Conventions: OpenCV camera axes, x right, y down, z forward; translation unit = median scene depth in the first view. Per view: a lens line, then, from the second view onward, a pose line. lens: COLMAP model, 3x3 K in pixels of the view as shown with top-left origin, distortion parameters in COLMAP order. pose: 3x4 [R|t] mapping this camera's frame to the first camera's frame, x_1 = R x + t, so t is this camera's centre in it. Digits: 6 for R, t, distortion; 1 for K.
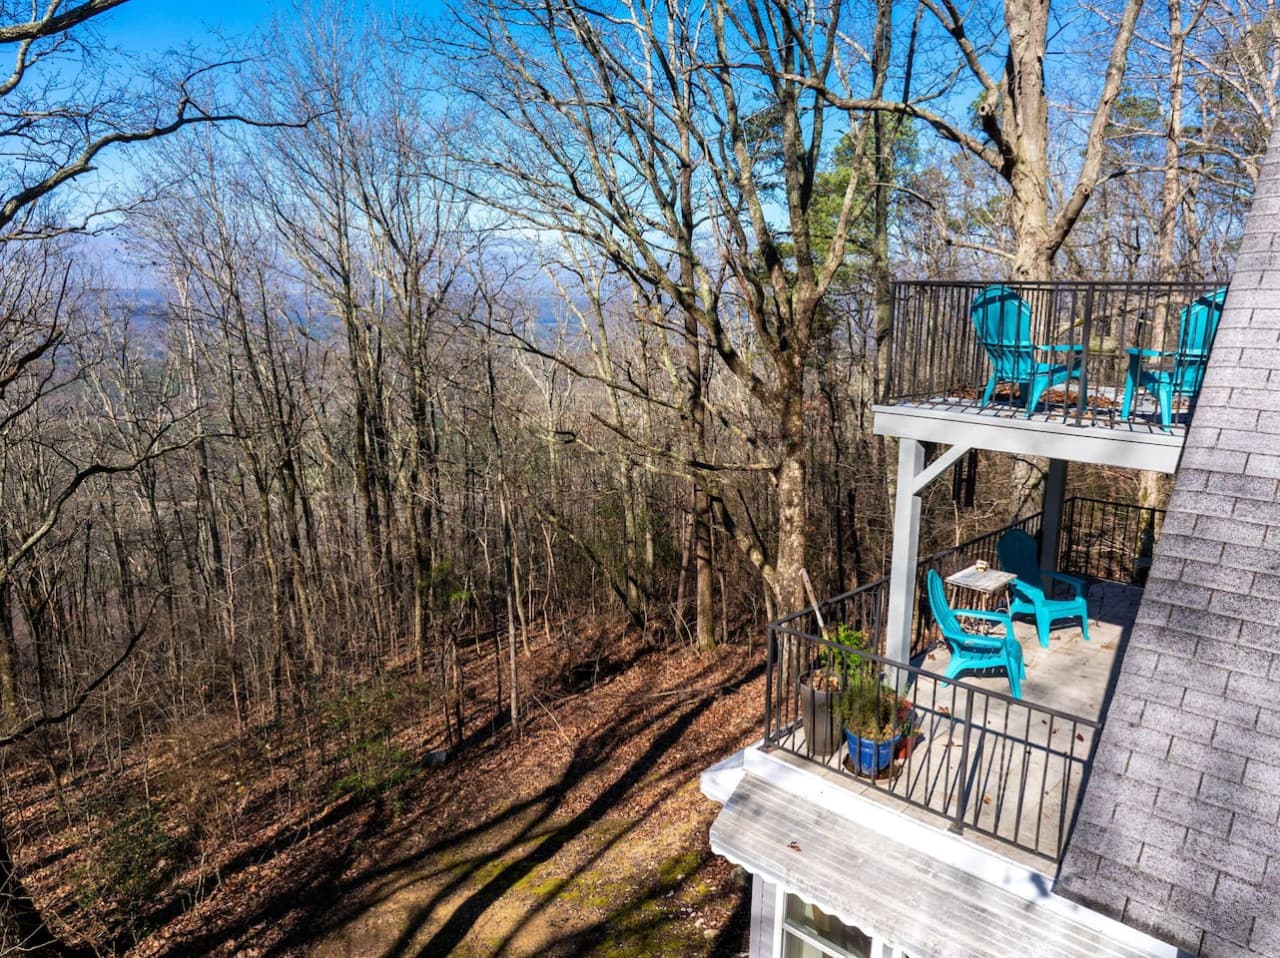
lens RADIAL K [[900.3, 0, 640.0], [0, 900.3, 479.0], [0, 0, 1]] dist [-0.040198, 0.011435]
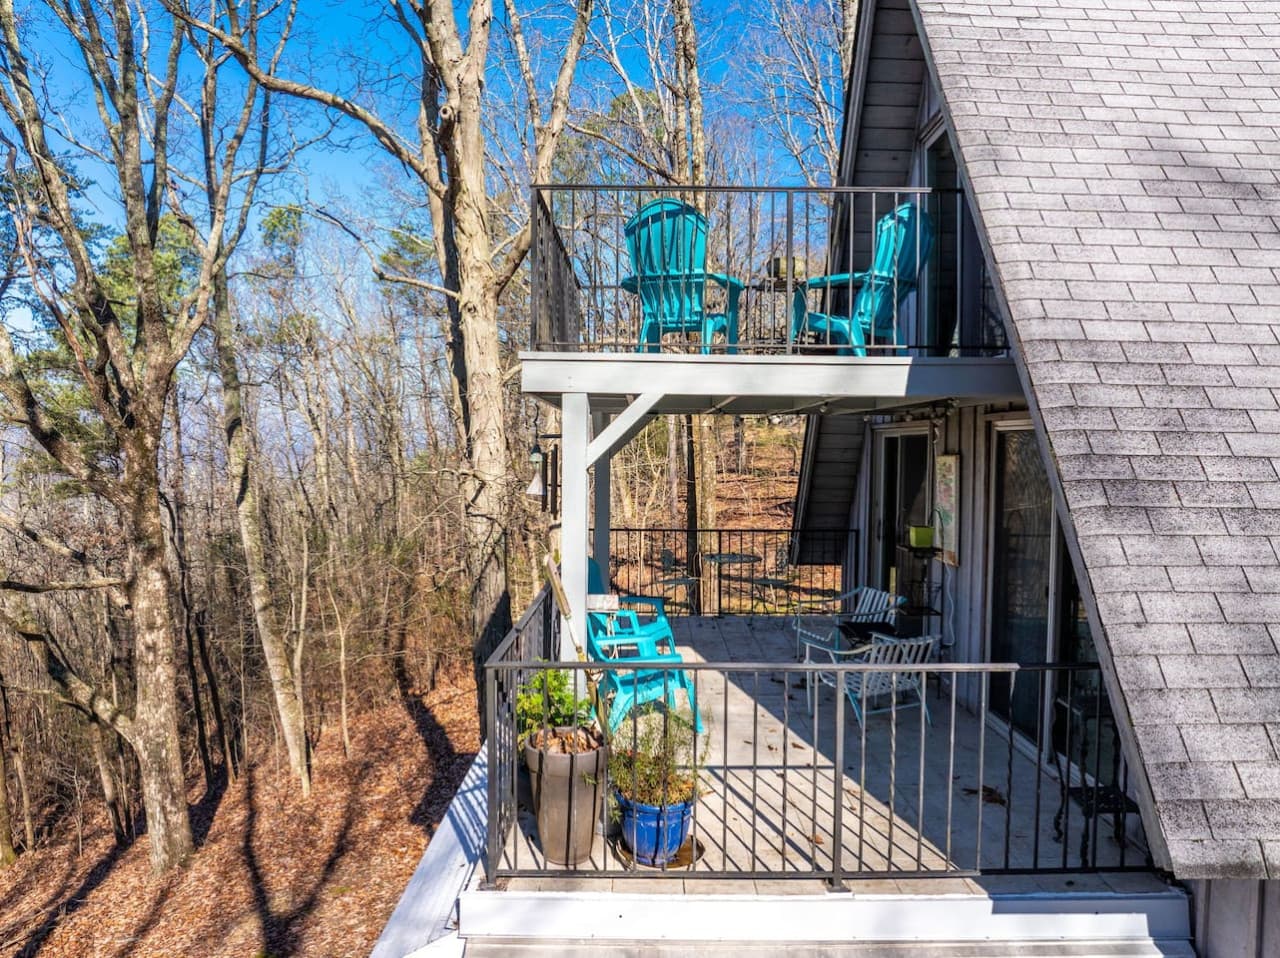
lens RADIAL K [[900.3, 0, 640.0], [0, 900.3, 479.0], [0, 0, 1]] dist [-0.040198, 0.011435]
pose [[0.716029, -0.029371, 0.697452, -0.093117], [0.136664, 0.985679, -0.098795, 0.054310], [-0.684562, 0.166056, 0.709789, 0.233583]]
